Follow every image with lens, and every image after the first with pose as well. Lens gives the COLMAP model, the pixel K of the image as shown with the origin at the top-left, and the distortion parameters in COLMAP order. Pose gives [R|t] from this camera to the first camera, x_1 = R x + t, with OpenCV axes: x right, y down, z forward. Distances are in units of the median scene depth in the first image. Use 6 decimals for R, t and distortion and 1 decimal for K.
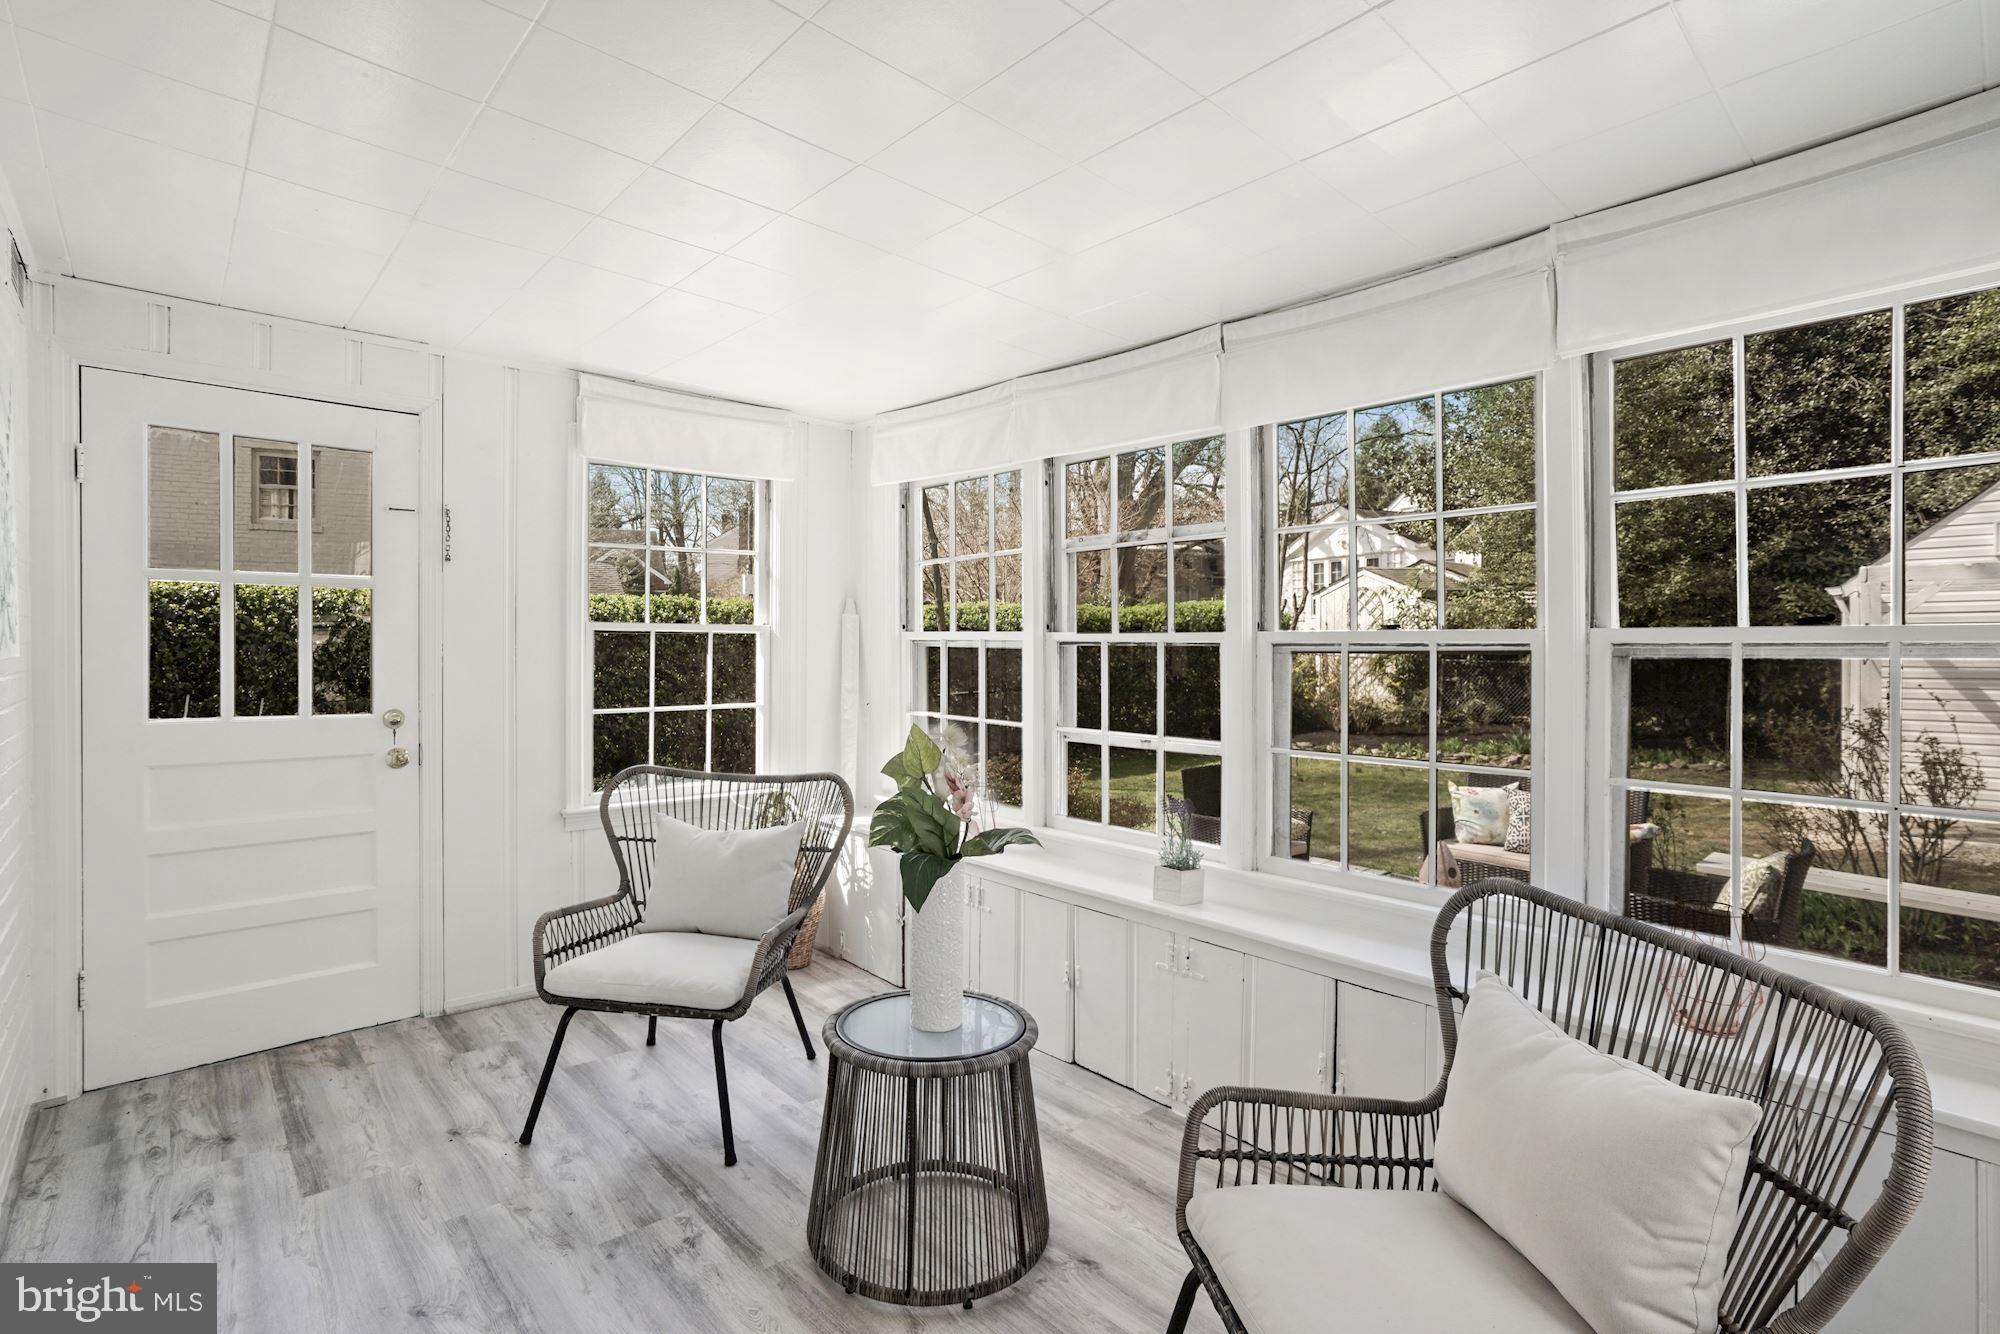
lens RADIAL K [[961.5, 0, 995.6], [0, 961.5, 655.7], [0, 0, 1]] dist [-0.014627, 0.009493]
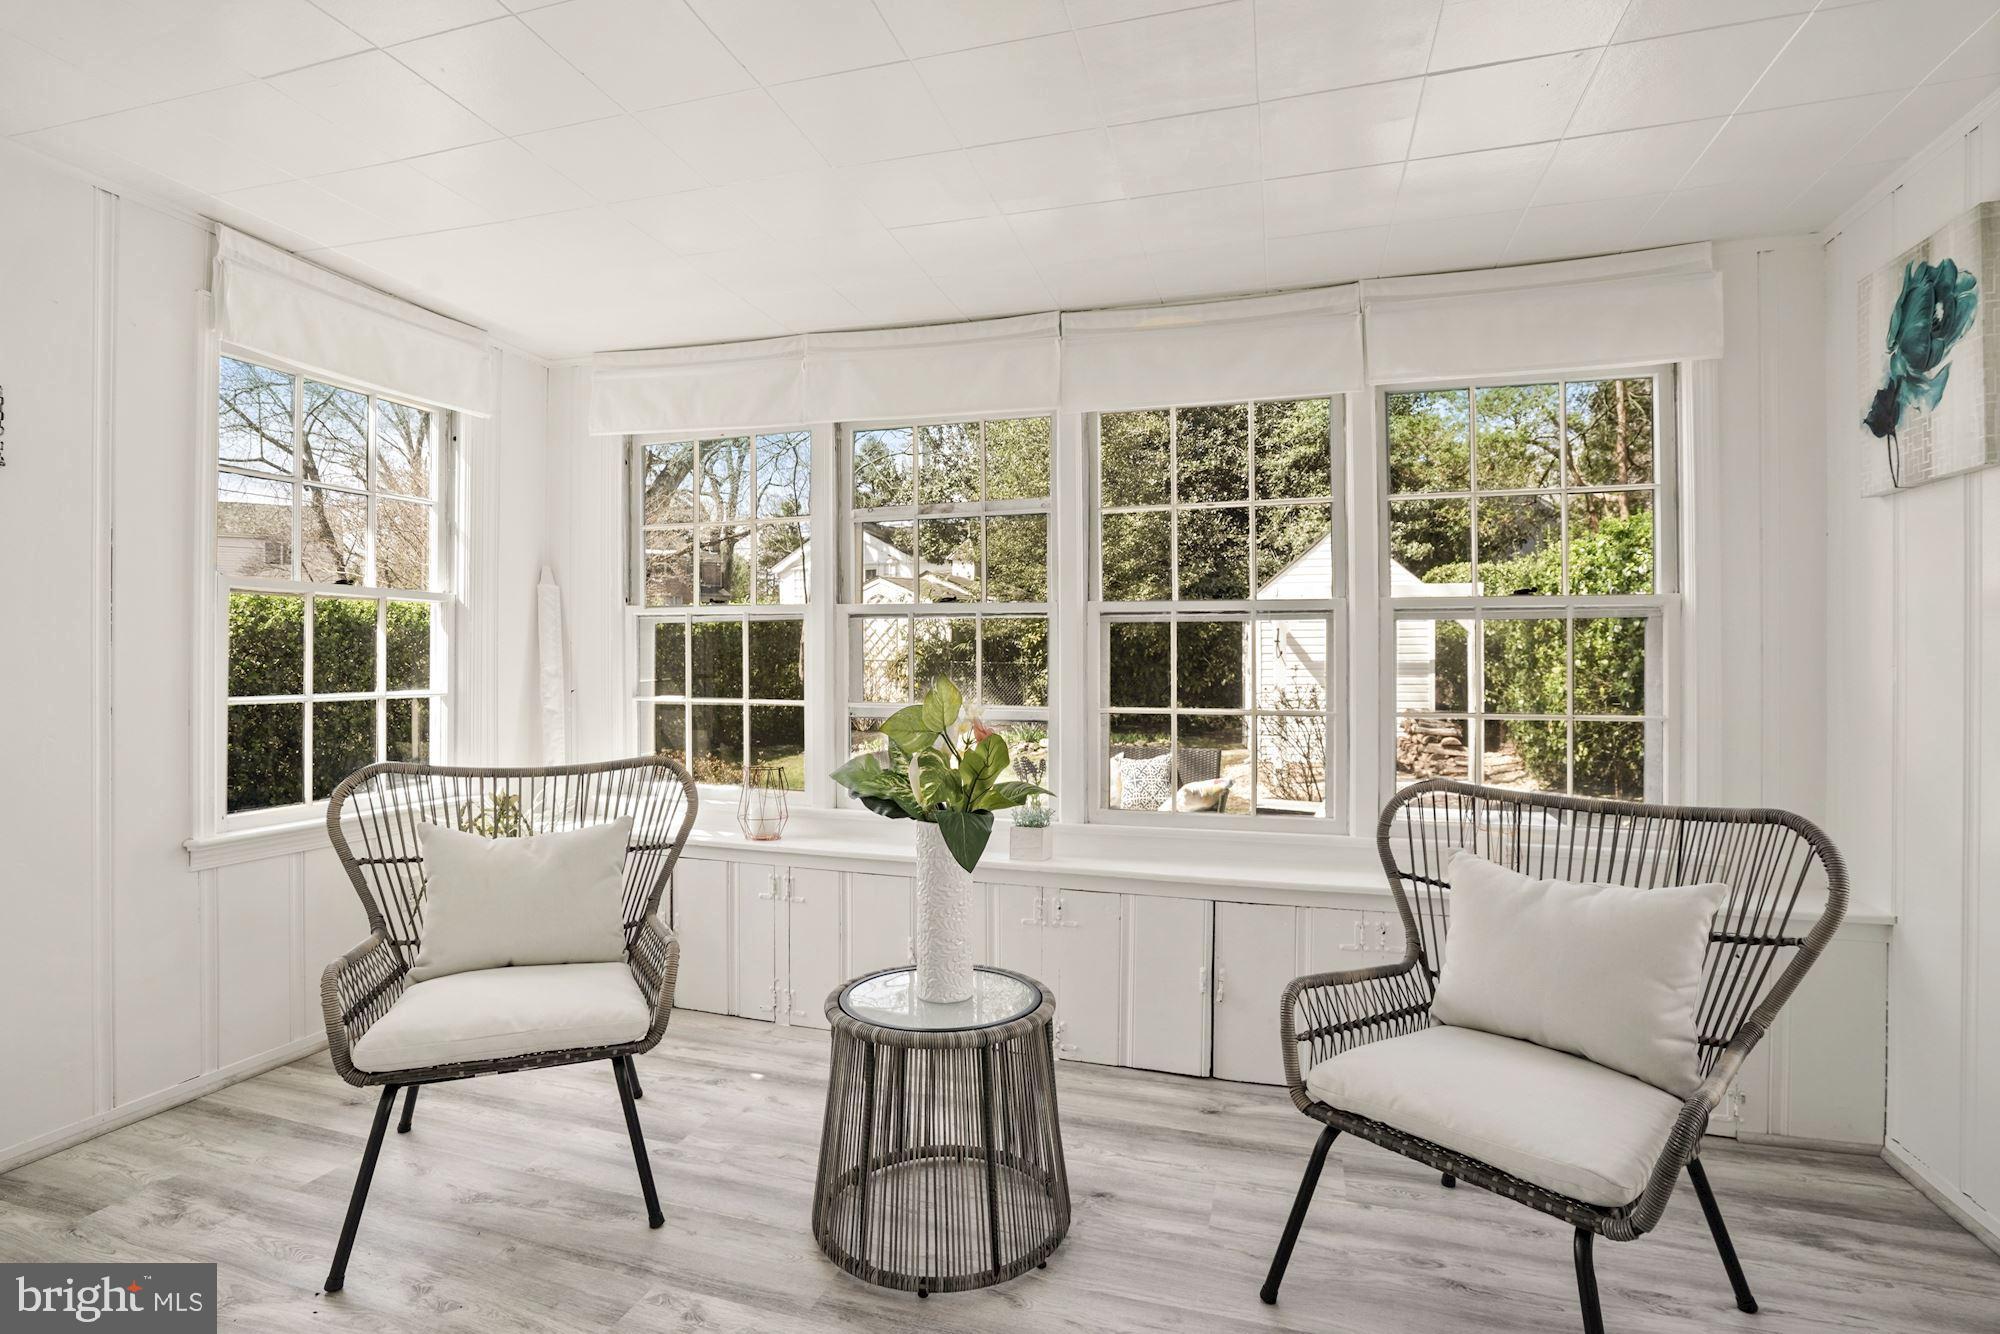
lens RADIAL K [[961.5, 0, 999.9], [0, 961.5, 658.3], [0, 0, 1]] dist [-0.014627, 0.009493]
pose [[0.858008, -0.003132, 0.513627, -0.328692], [0.006888, 0.999962, -0.005409, 0.038906], [-0.513591, 0.008179, 0.857996, 0.106126]]
